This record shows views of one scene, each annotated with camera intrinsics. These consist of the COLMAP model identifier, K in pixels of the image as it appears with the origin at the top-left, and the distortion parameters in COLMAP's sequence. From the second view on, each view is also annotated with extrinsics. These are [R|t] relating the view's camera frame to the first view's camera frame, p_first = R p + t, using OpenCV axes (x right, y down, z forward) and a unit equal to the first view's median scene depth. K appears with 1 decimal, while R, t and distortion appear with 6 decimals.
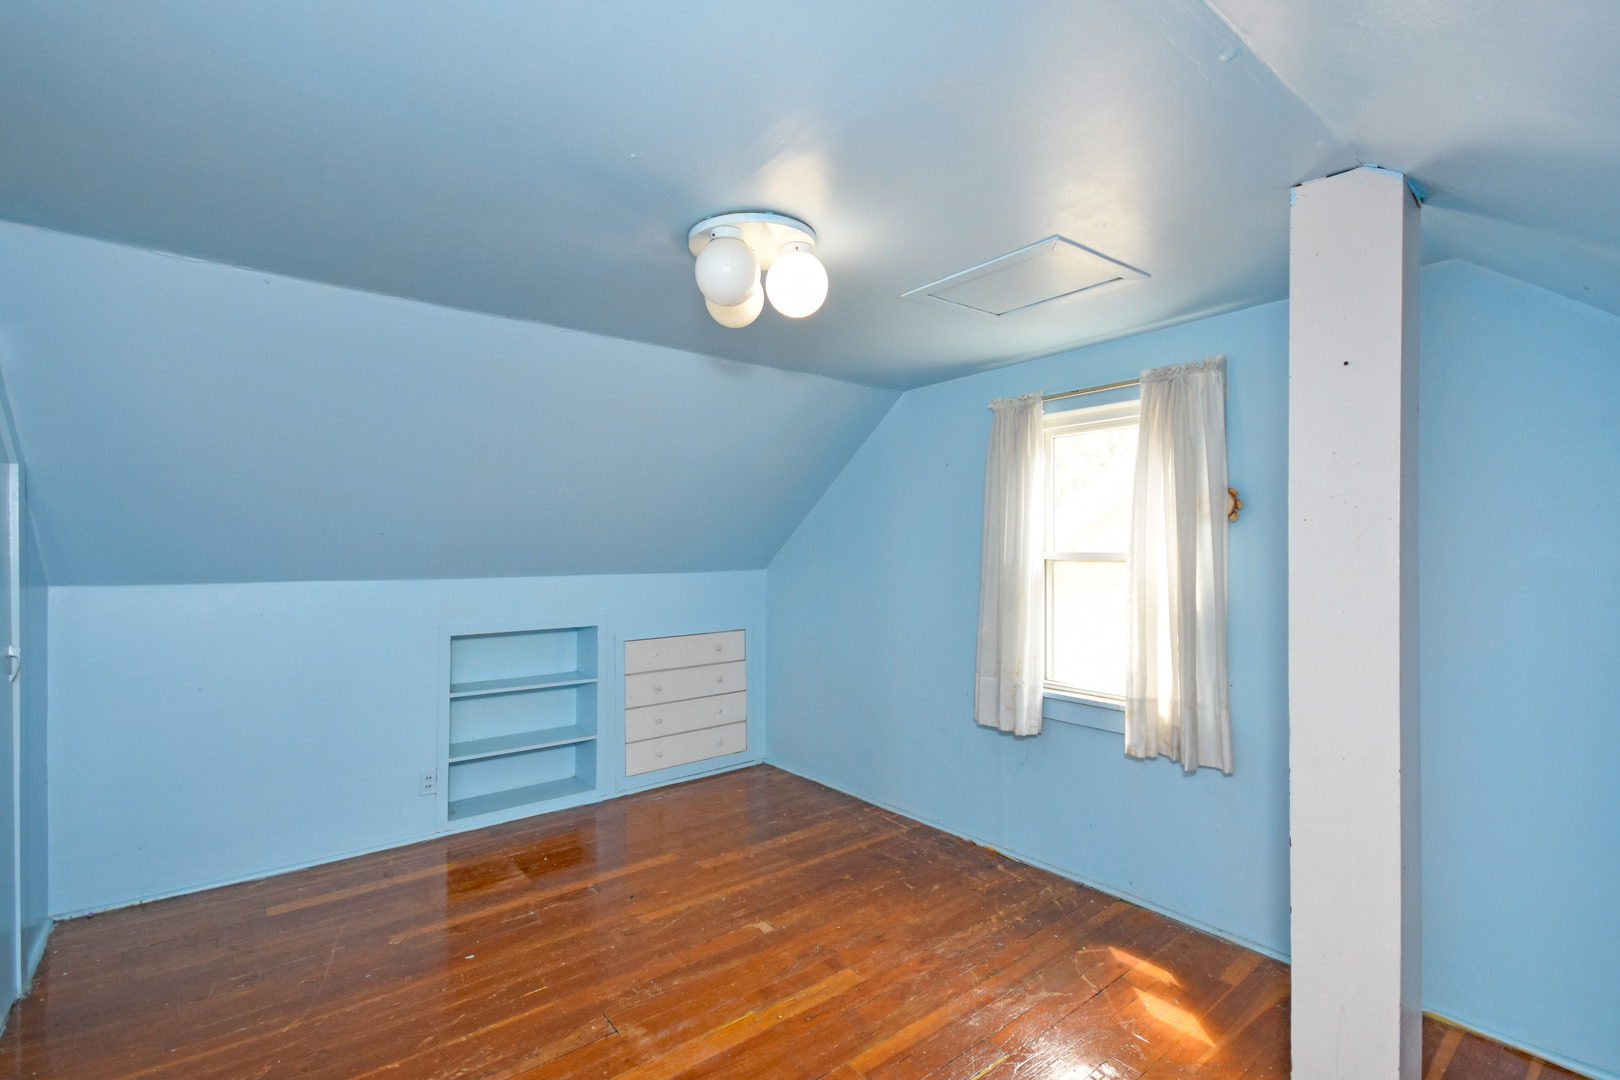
lens RADIAL K [[728.5, 0, 785.6], [0, 728.5, 546.6], [0, 0, 1]] dist [-0.002141, -0.000592]
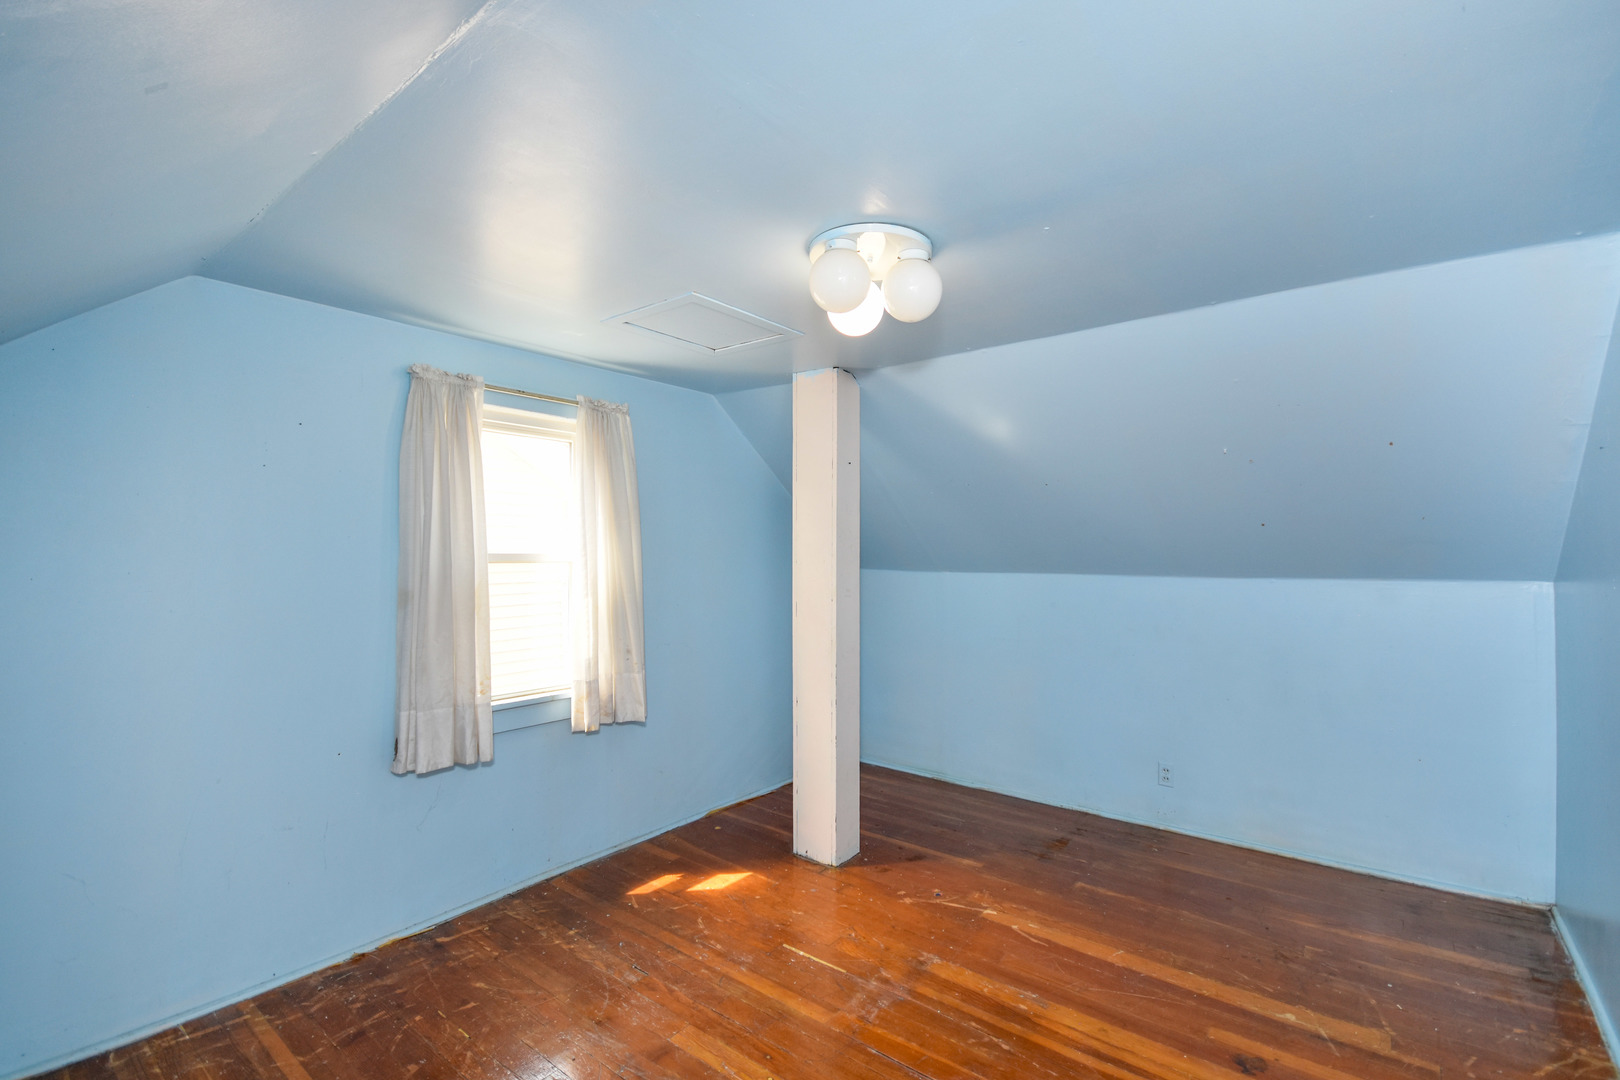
lens RADIAL K [[715.2, 0, 813.3], [0, 715.2, 529.9], [0, 0, 1]] dist [-0.003112, -0.005578]
pose [[-0.248769, 0.036087, 0.967890, -0.673357], [0.000297, 0.999308, -0.037183, 0.012756], [-0.968563, -0.008962, -0.248608, 0.901142]]
